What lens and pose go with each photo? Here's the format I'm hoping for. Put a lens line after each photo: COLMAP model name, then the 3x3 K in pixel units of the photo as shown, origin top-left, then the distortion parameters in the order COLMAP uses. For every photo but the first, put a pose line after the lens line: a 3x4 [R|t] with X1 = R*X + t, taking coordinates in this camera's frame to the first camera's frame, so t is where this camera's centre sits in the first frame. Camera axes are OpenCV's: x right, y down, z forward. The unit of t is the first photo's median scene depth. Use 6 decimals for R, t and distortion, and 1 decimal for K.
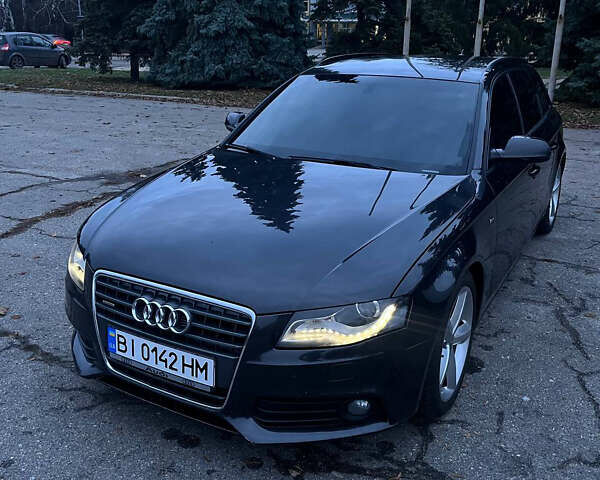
lens RADIAL K [[612.4, 0, 294.6], [0, 612.4, 242.0], [0, 0, 1]] dist [0.028268, 0.000000]
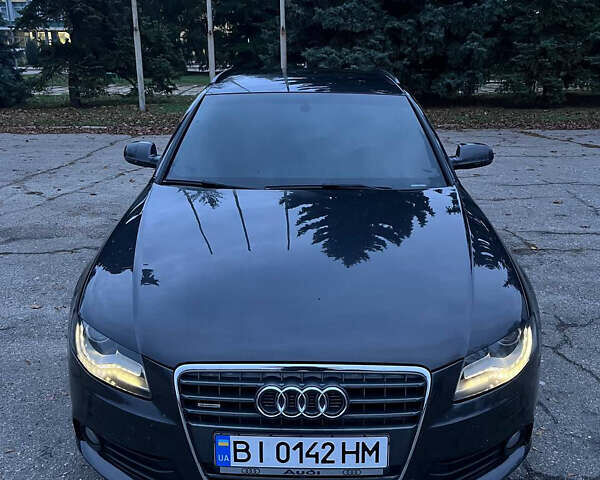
lens RADIAL K [[612.4, 0, 294.0], [0, 612.4, 244.5], [0, 0, 1]] dist [0.028268, 0.000000]
pose [[0.872536, -0.159550, 0.461763, -0.563598], [0.163993, 0.985980, 0.030804, -0.110464], [-0.460204, 0.048848, 0.886468, 0.278004]]
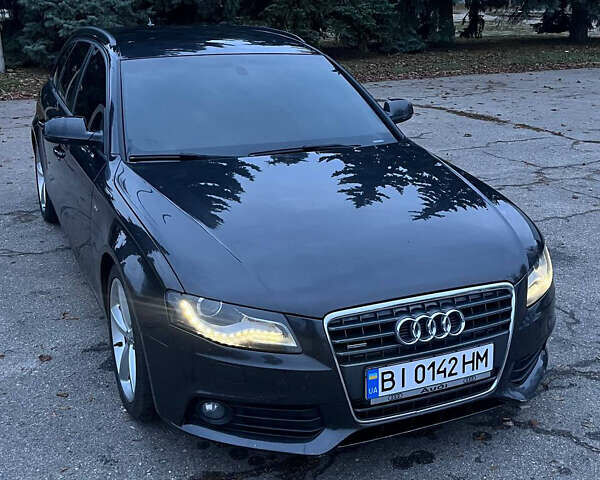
lens RADIAL K [[745.5, 0, 299.3], [0, 745.5, 237.7], [0, 0, 1]] dist [0.035703, 0.000000]
pose [[0.583191, -0.260784, 0.769337, -1.161543], [0.258027, 0.957491, 0.128967, -0.205358], [-0.770266, 0.123297, 0.625689, 0.427789]]
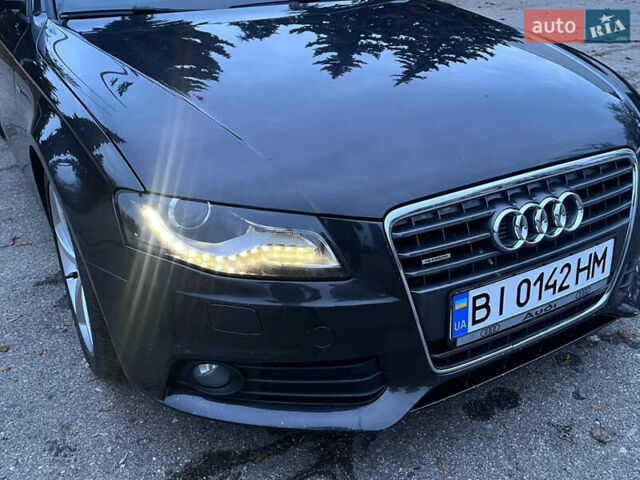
lens RADIAL K [[609.6, 0, 325.2], [0, 609.6, 251.9], [0, 0, 1]] dist [0.027354, 0.000000]
pose [[0.487157, -0.412630, 0.769685, -0.790739], [0.300957, 0.906672, 0.295584, -0.092590], [-0.819819, 0.087647, 0.565876, 0.830068]]
